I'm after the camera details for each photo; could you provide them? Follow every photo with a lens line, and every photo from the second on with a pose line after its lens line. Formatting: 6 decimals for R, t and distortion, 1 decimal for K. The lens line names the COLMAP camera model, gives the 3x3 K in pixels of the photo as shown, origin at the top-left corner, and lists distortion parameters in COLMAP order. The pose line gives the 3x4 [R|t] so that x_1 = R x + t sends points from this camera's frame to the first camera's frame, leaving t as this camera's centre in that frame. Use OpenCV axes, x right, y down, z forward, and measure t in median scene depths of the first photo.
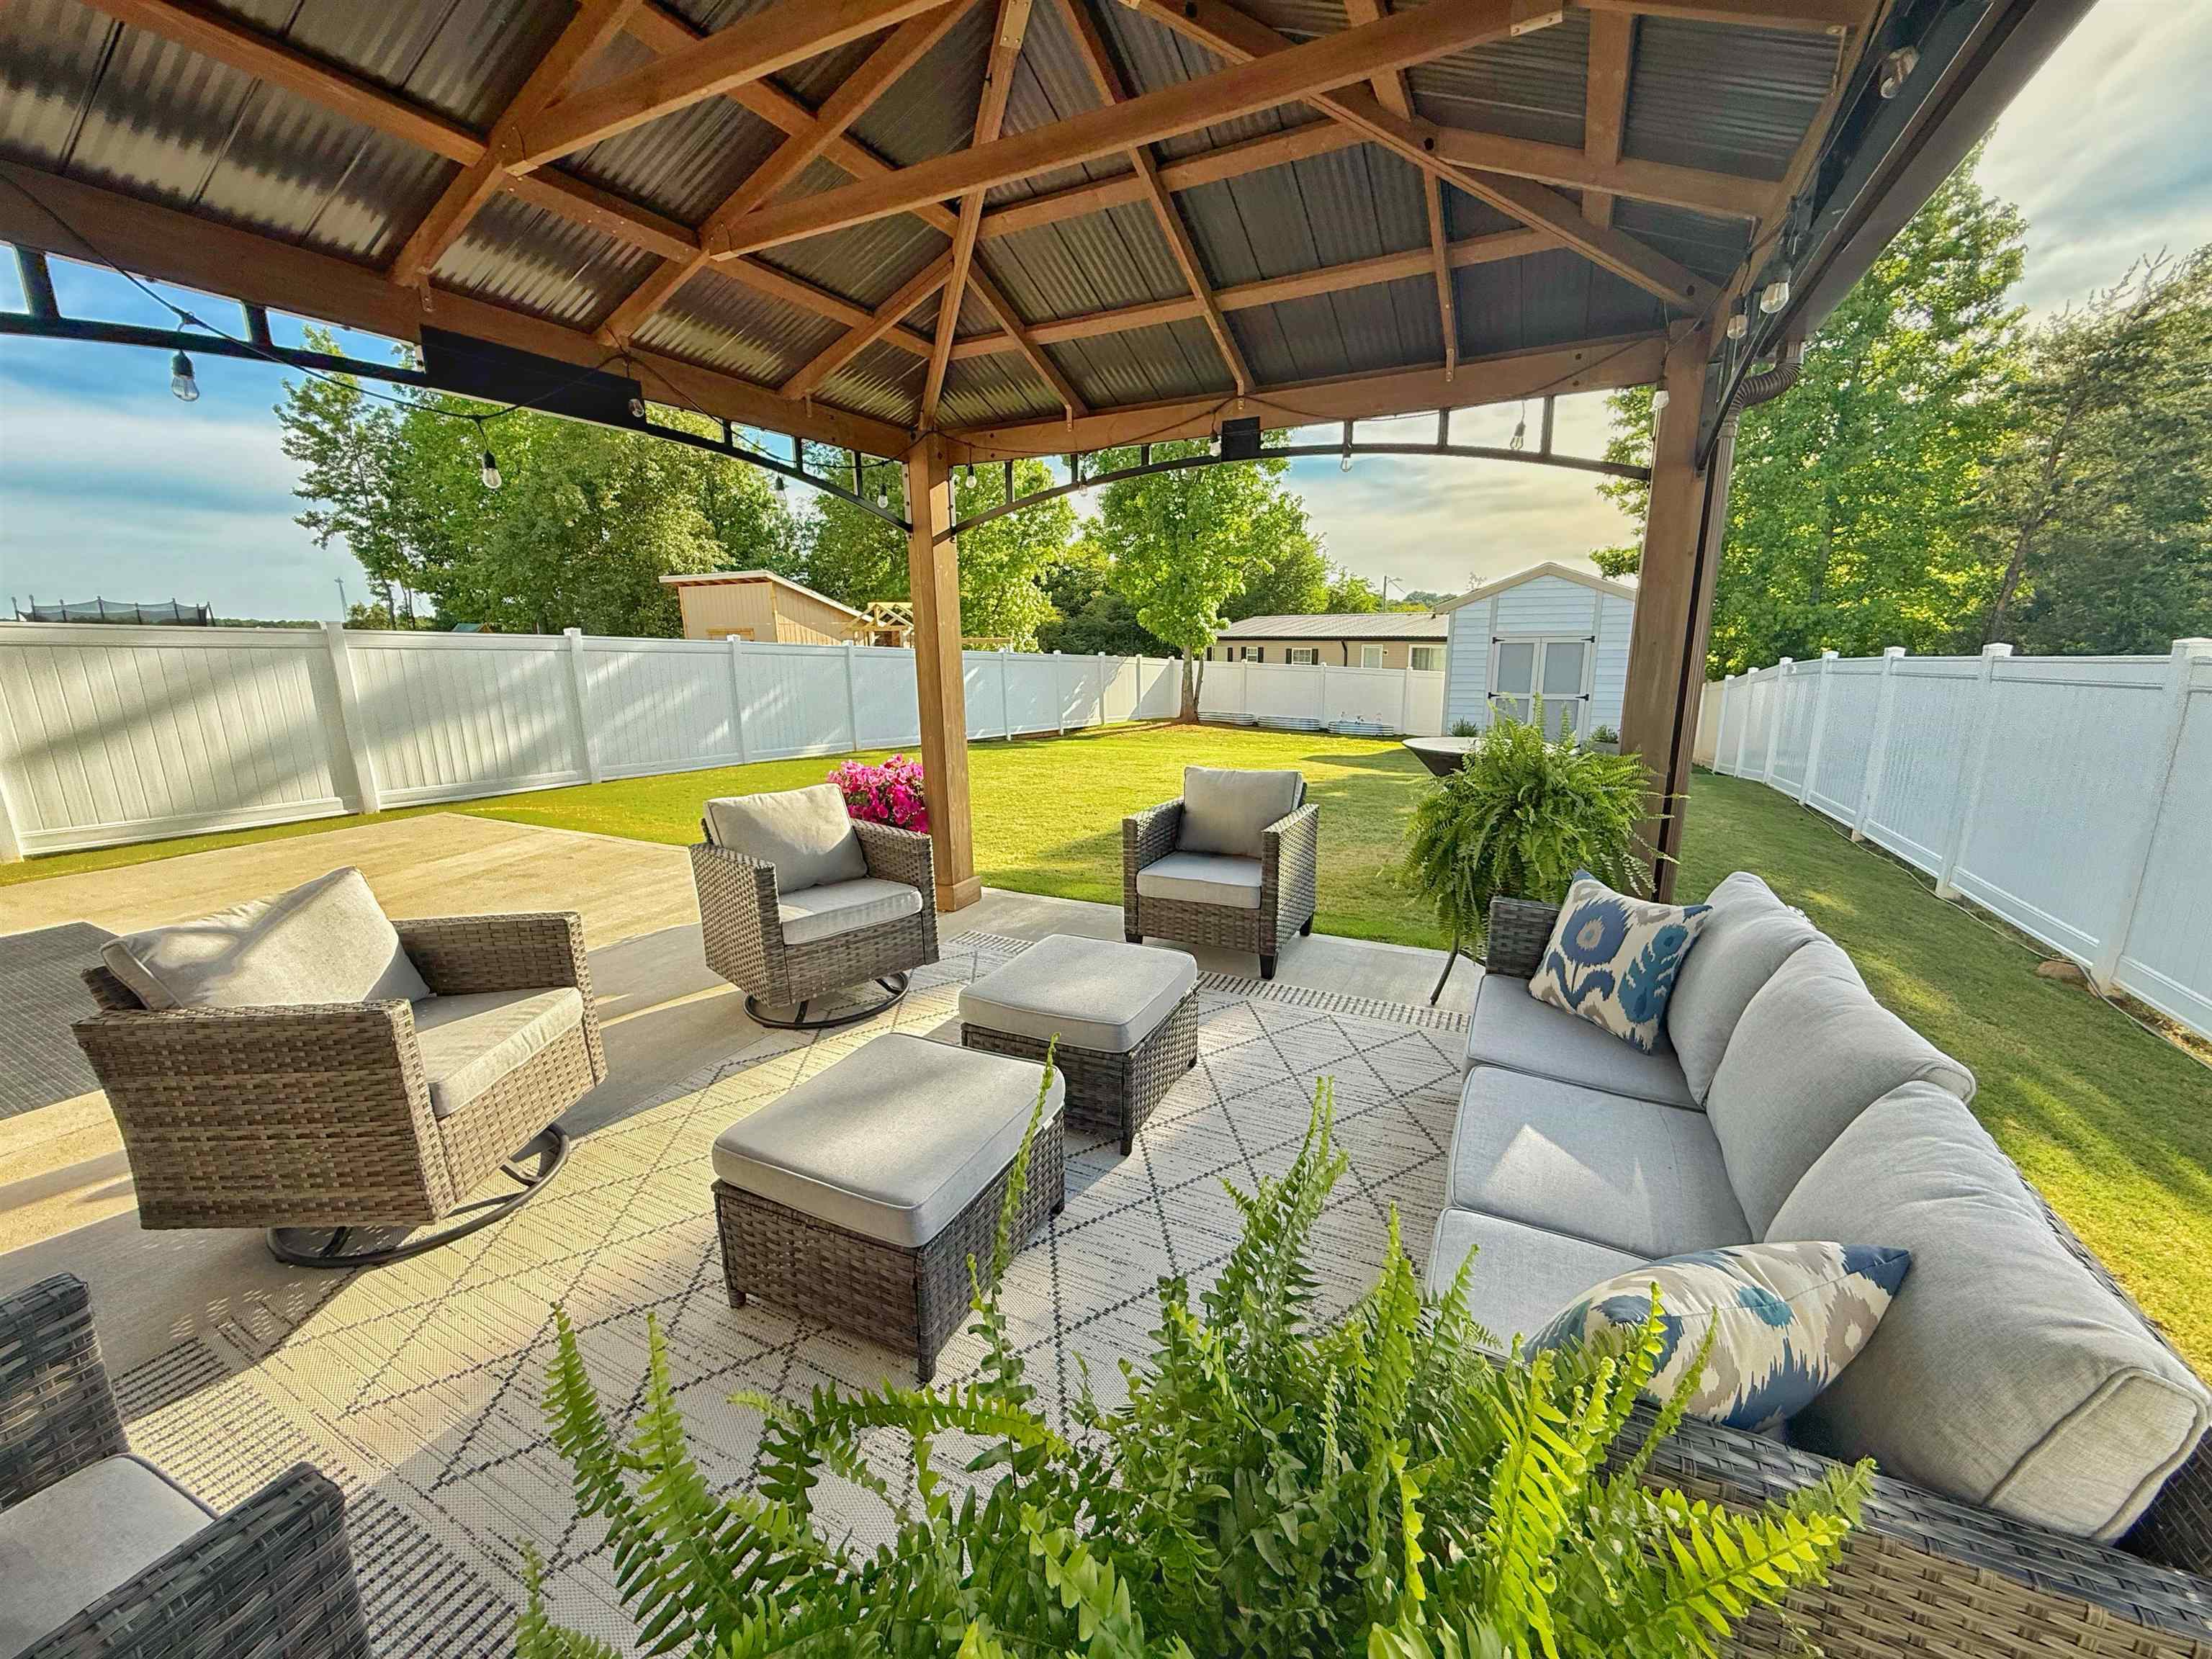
lens RADIAL K [[915.3, 0, 1106.0], [0, 915.3, 829.5], [0, 0, 1]] dist [0.000357, 0.000006]
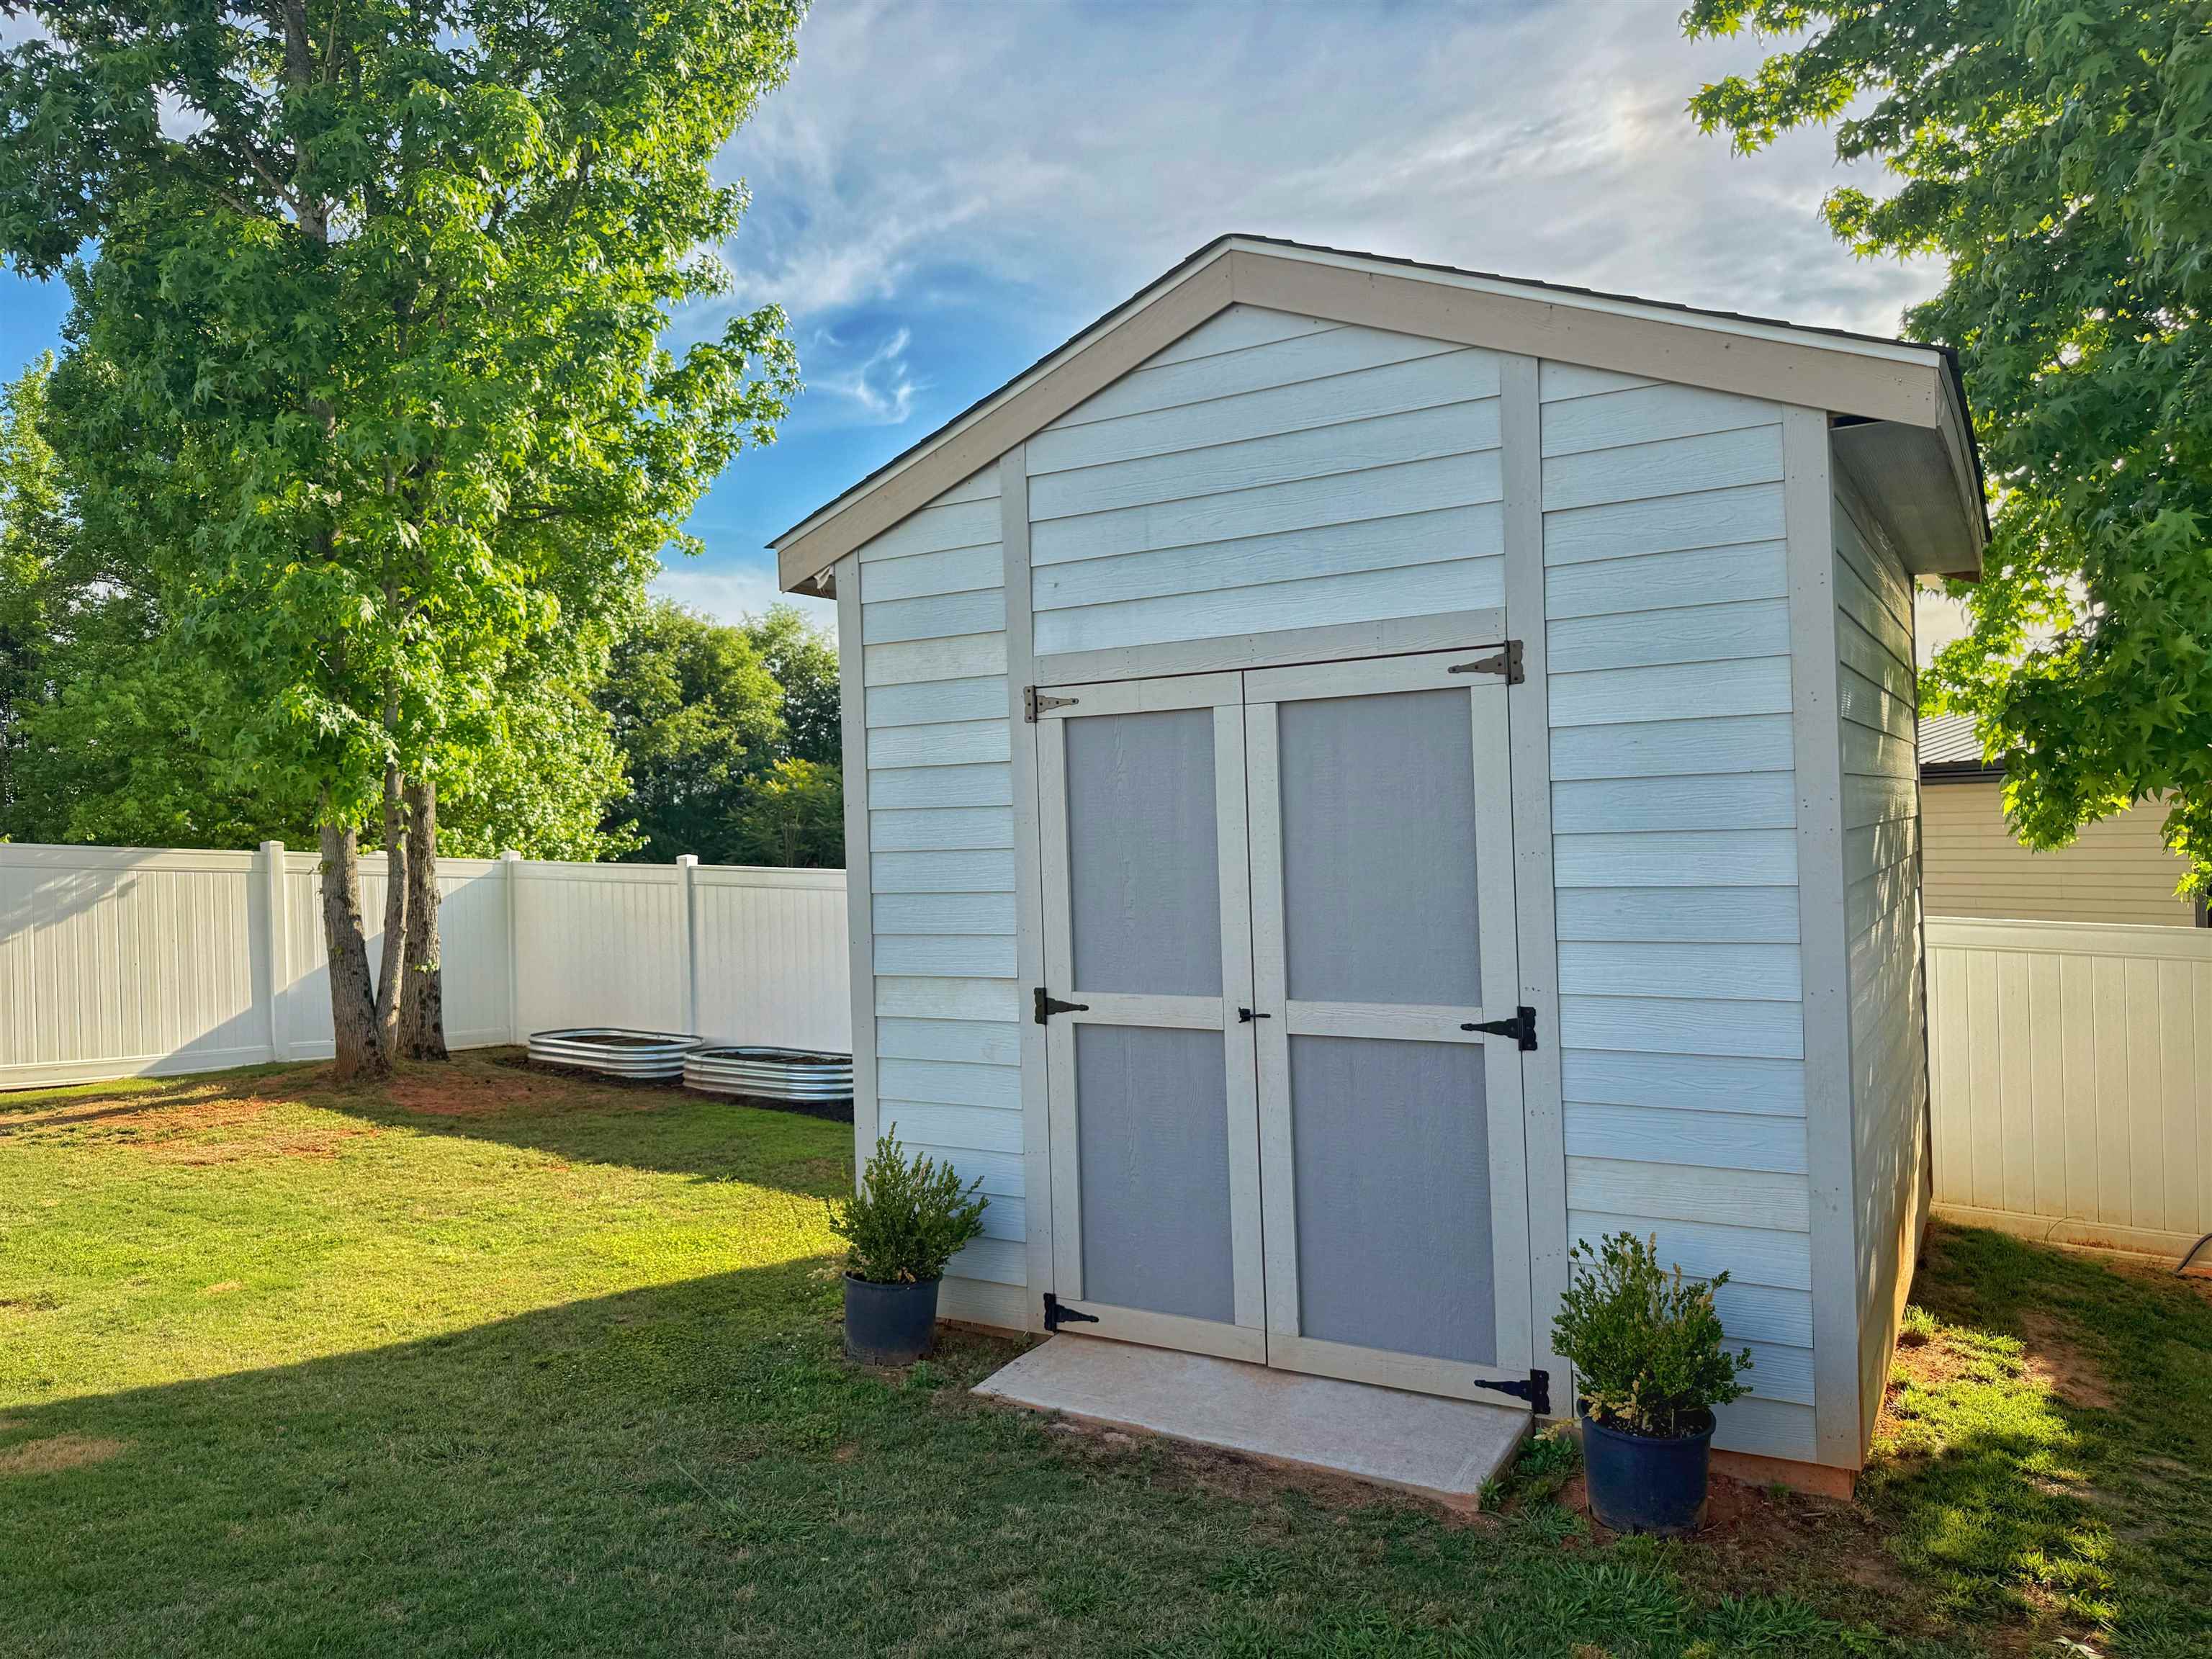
lens RADIAL K [[1531.1, 0, 1106.0], [0, 1531.1, 829.5], [0, 0, 1]] dist [0.065792, -0.063359]
pose [[0.997644, -0.013476, -0.067271, 0.450657], [-0.001560, 0.975809, -0.218617, -0.114383], [0.068589, 0.218207, 0.973489, 0.699301]]
